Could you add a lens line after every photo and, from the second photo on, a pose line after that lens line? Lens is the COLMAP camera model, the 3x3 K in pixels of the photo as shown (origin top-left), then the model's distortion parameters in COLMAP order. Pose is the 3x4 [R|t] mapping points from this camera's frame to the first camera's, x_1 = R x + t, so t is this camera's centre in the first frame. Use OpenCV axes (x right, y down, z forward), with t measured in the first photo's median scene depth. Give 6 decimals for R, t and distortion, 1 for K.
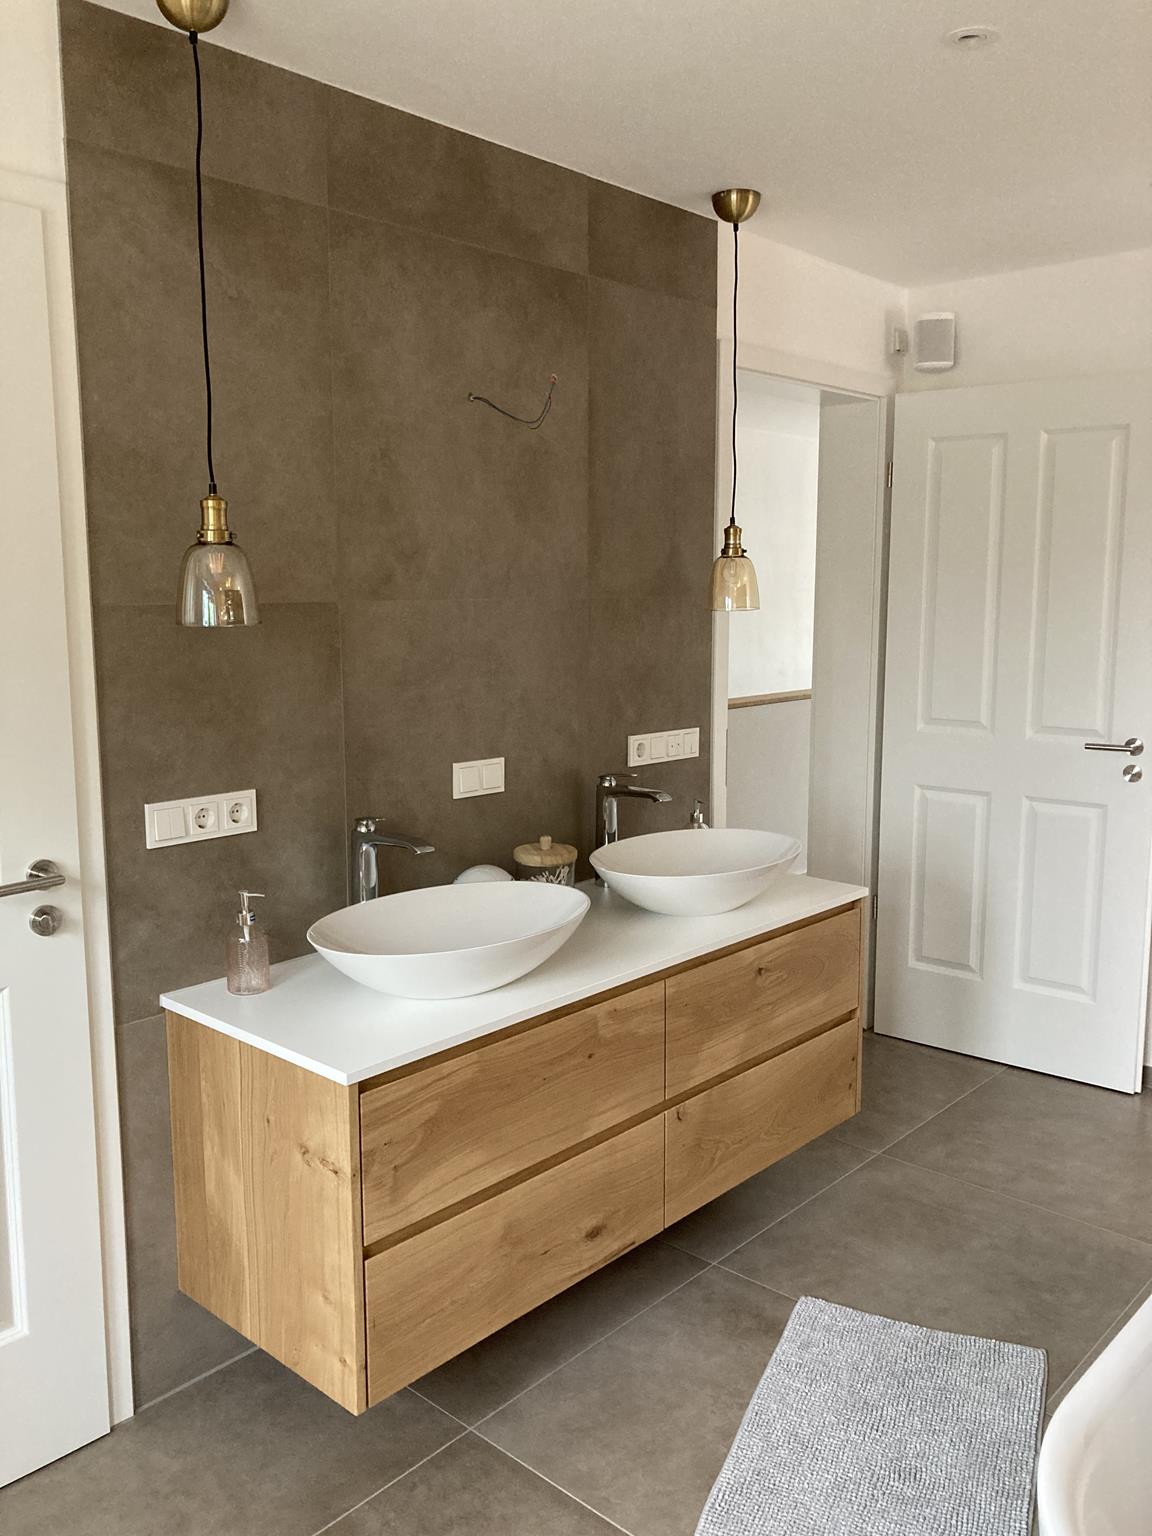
lens RADIAL K [[1256.6, 0, 582.2], [0, 1256.6, 758.5], [0, 0, 1]] dist [0.013751, -0.000743]
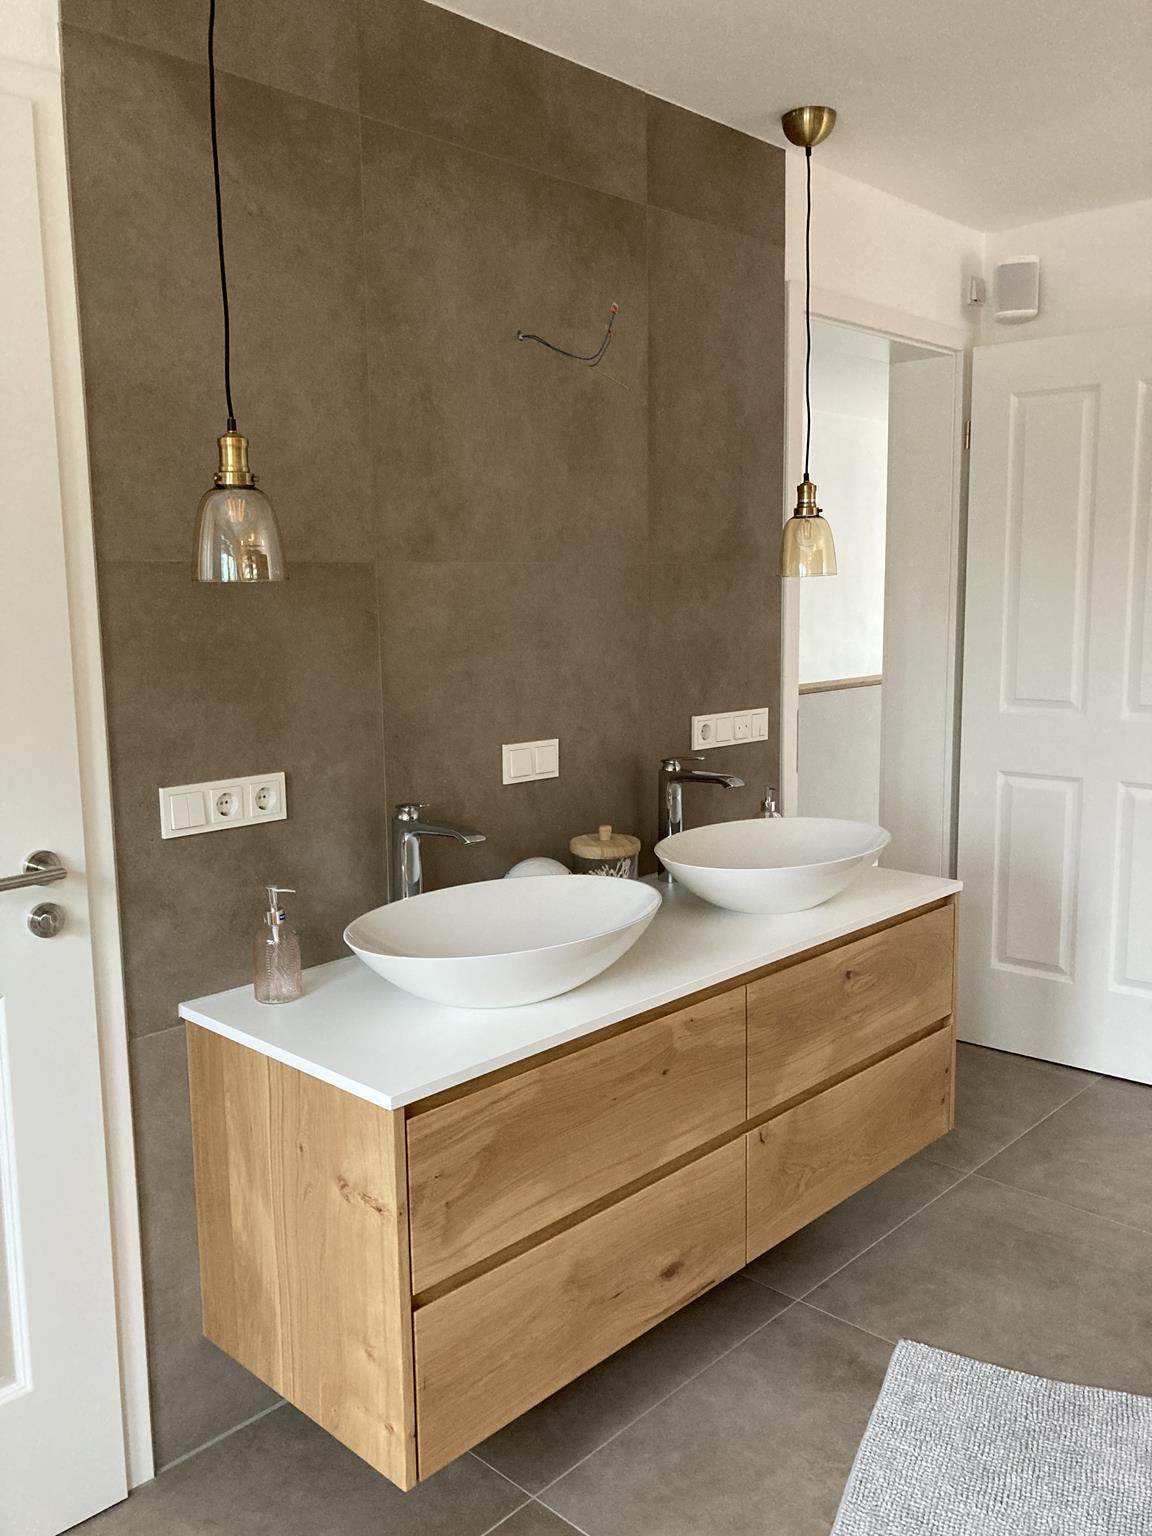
lens RADIAL K [[1251.8, 0, 580.8], [0, 1251.8, 762.3], [0, 0, 1]] dist [-0.004036, 0.042590]
pose [[0.999611, -0.008517, -0.026543, -0.028023], [0.008530, 0.999964, 0.000357, 0.019822], [0.026539, -0.000583, 0.999648, 0.127105]]
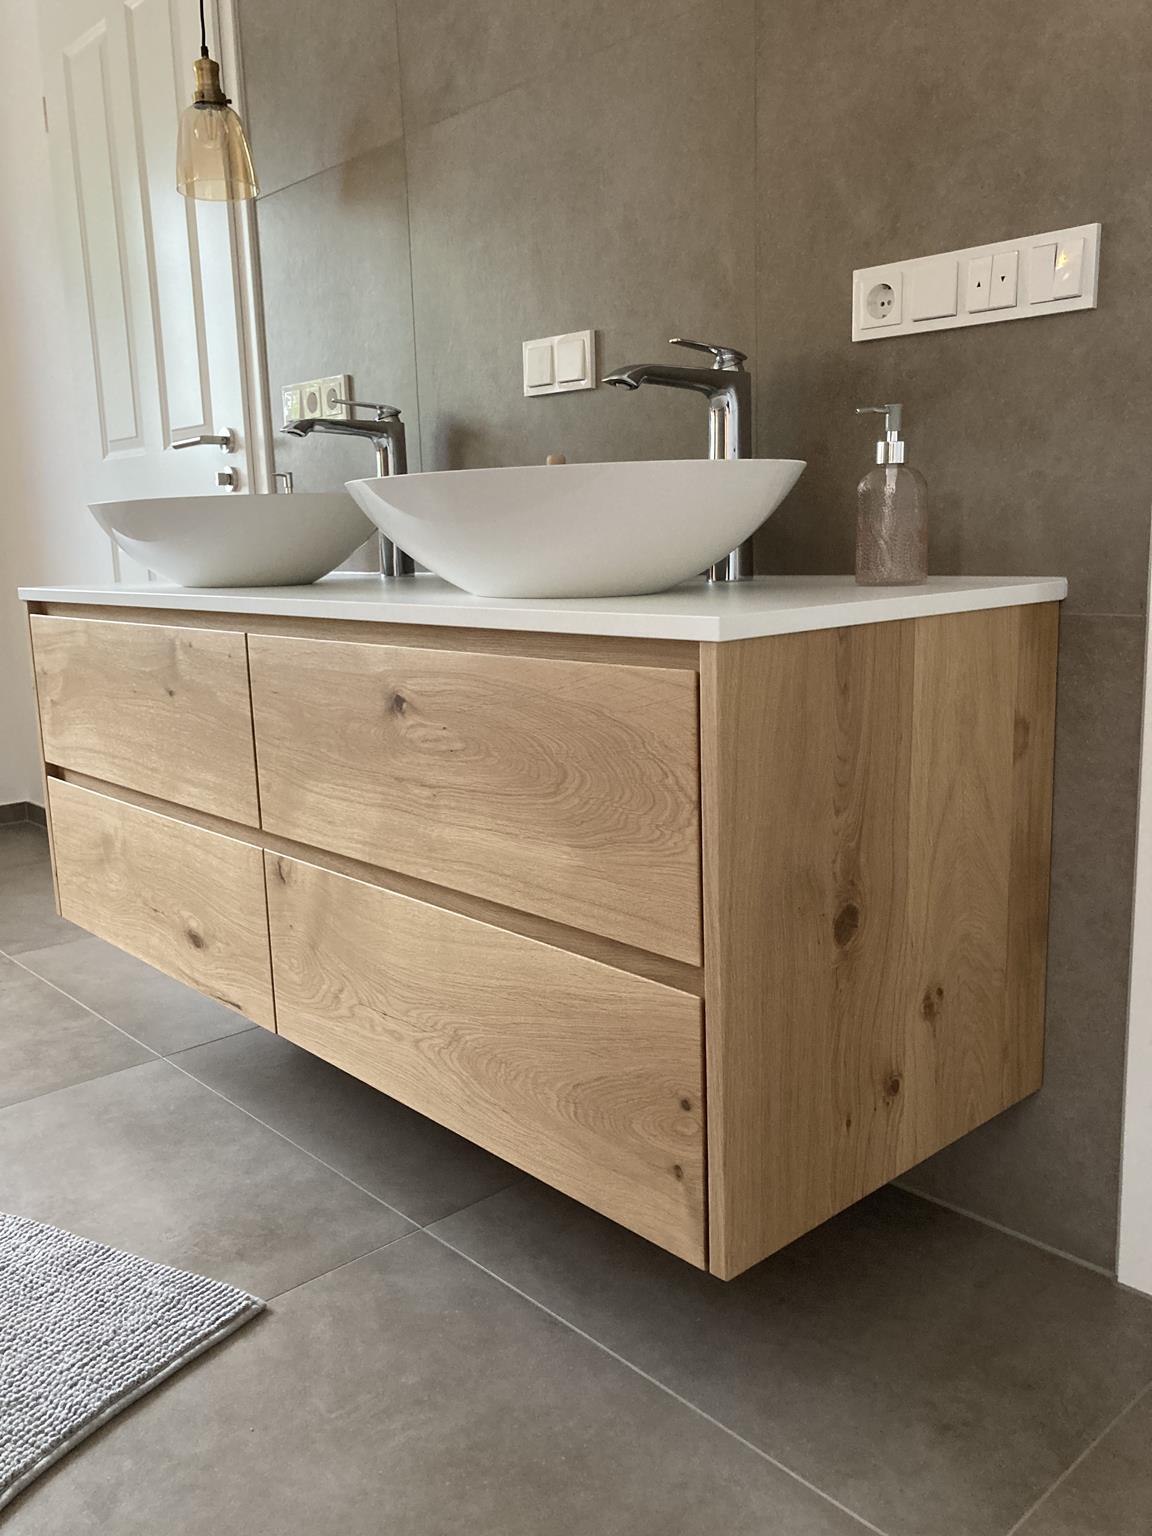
lens RADIAL K [[1256.6, 0, 582.2], [0, 1256.6, 758.5], [0, 0, 1]] dist [0.013751, -0.000743]
pose [[-0.093951, 0.183300, -0.978557, 0.735157], [-0.107936, 0.975236, 0.193041, 0.108122], [0.989709, 0.123758, -0.071839, 1.331391]]
